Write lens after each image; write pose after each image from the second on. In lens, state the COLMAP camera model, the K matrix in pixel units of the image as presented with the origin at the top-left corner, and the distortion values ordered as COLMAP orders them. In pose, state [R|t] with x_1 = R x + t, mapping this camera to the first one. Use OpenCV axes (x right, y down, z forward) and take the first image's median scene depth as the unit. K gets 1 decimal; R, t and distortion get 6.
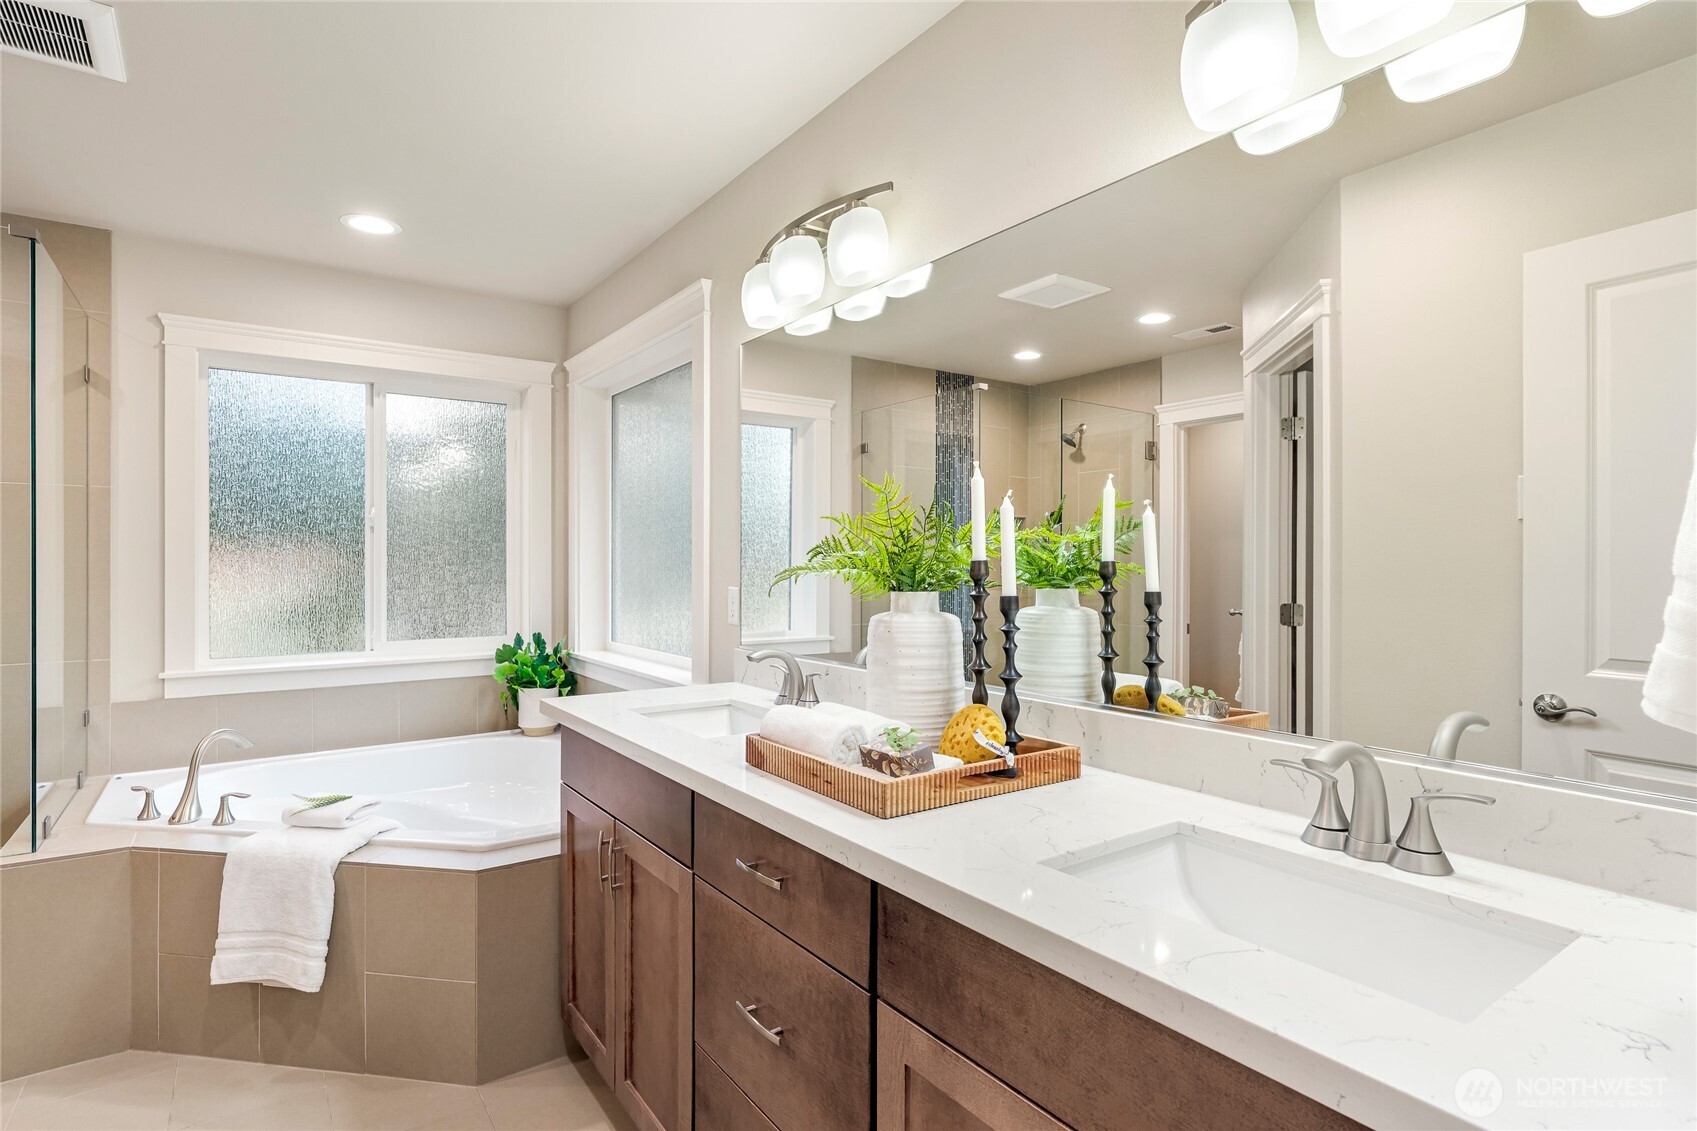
lens RADIAL K [[856.8, 0, 848.5], [0, 856.8, 565.5], [0, 0, 1]] dist [-0.001869, -0.000182]
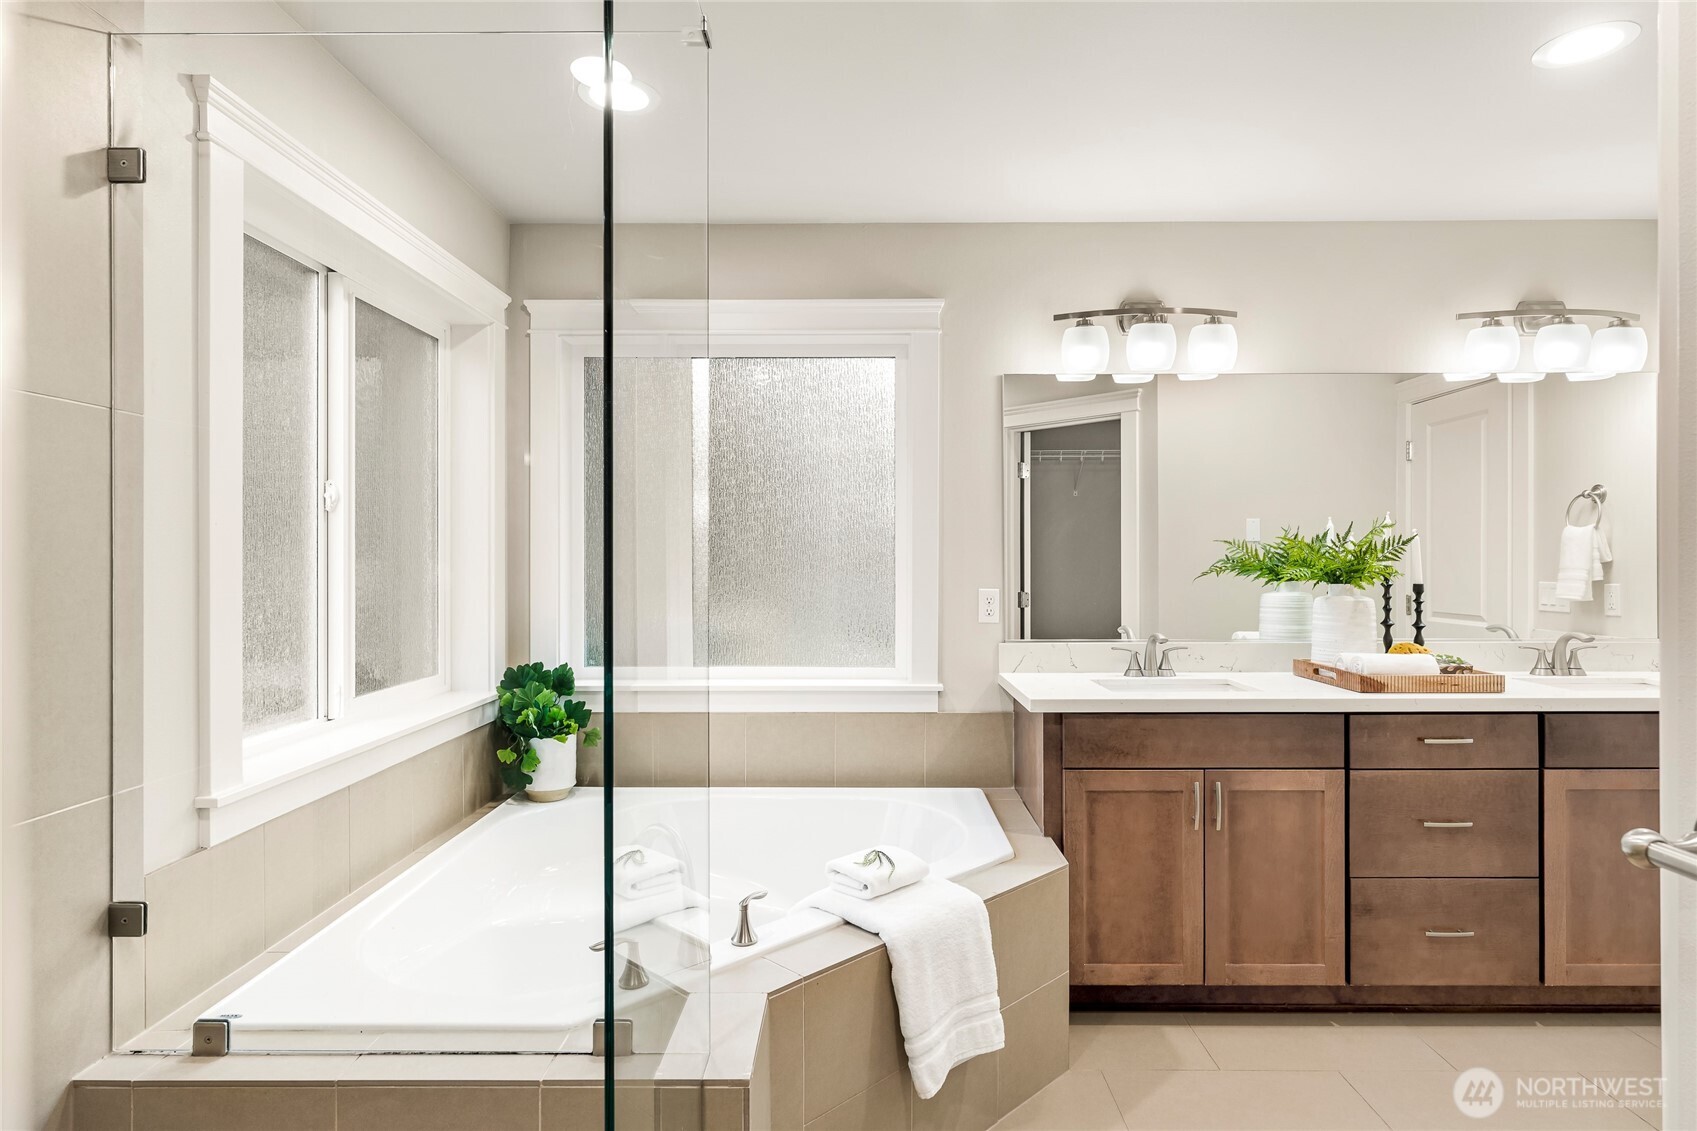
lens RADIAL K [[910.8, 0, 848.5], [0, 910.8, 565.5], [0, 0, 1]] dist [0.001270, 0.000160]
pose [[0.576010, -0.006993, 0.817412, -0.912598], [0.000915, 0.999968, 0.007910, -0.013229], [-0.817442, -0.003808, 0.575999, 0.347045]]
